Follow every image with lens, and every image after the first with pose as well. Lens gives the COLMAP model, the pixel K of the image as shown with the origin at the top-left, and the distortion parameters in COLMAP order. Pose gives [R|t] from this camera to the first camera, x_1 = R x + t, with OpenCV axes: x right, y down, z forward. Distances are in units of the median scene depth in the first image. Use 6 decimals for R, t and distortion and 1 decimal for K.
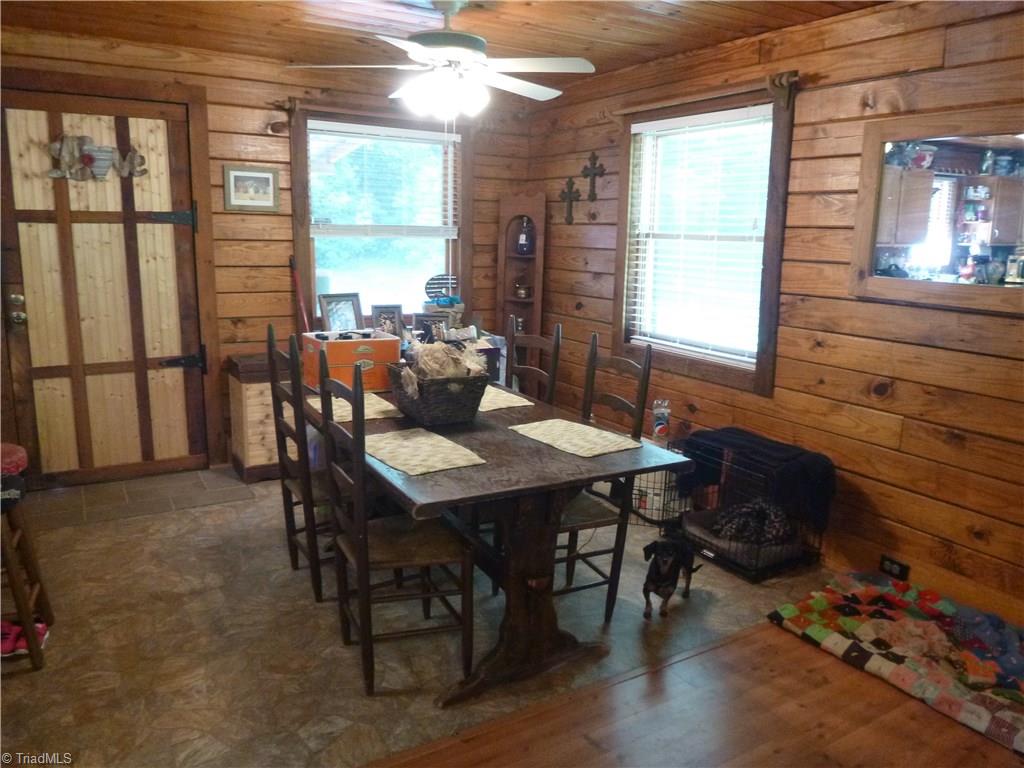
lens RADIAL K [[753.7, 0, 512.0], [0, 753.7, 384.0], [0, 0, 1]] dist [-0.042111, 0.007626]
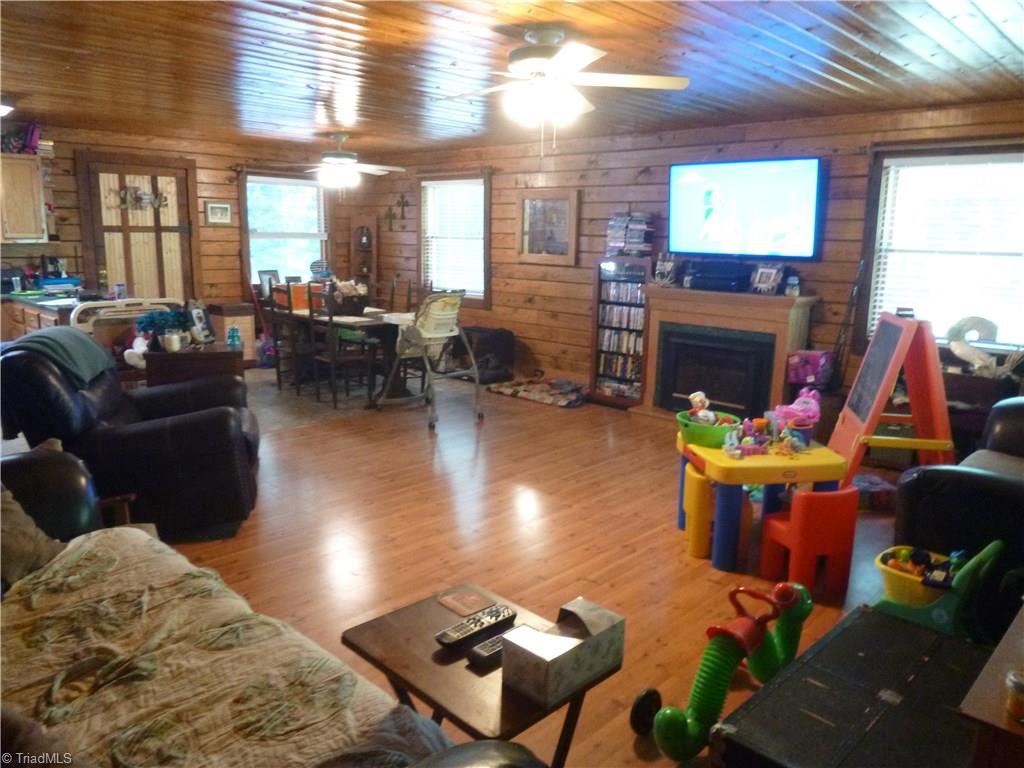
lens RADIAL K [[753.7, 0, 512.0], [0, 753.7, 384.0], [0, 0, 1]] dist [-0.042111, 0.007626]
pose [[0.965471, -0.053066, 0.255049, -0.152794], [0.053025, 0.998568, 0.007039, 0.198166], [-0.255057, 0.006728, 0.966903, -1.033733]]
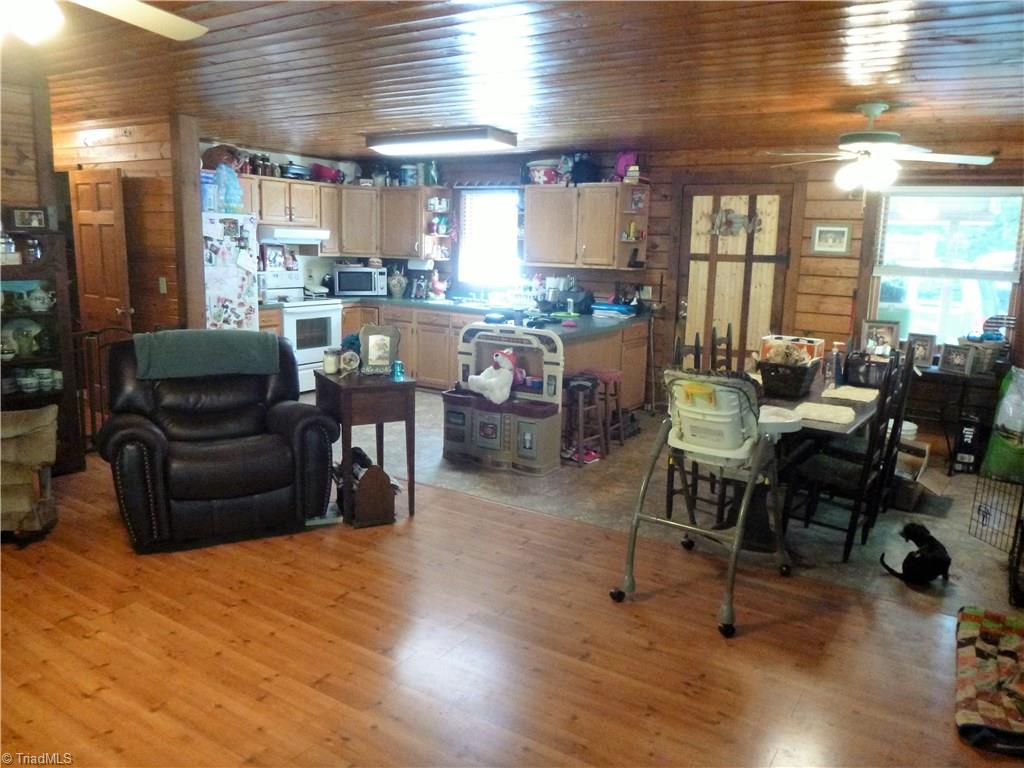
lens RADIAL K [[753.7, 0, 512.0], [0, 753.7, 384.0], [0, 0, 1]] dist [-0.042111, 0.007626]
pose [[0.410083, 0.153452, -0.899046, 0.736247], [-0.199347, 0.976991, 0.075828, 0.013718], [0.889996, 0.148127, 0.431238, -0.083872]]
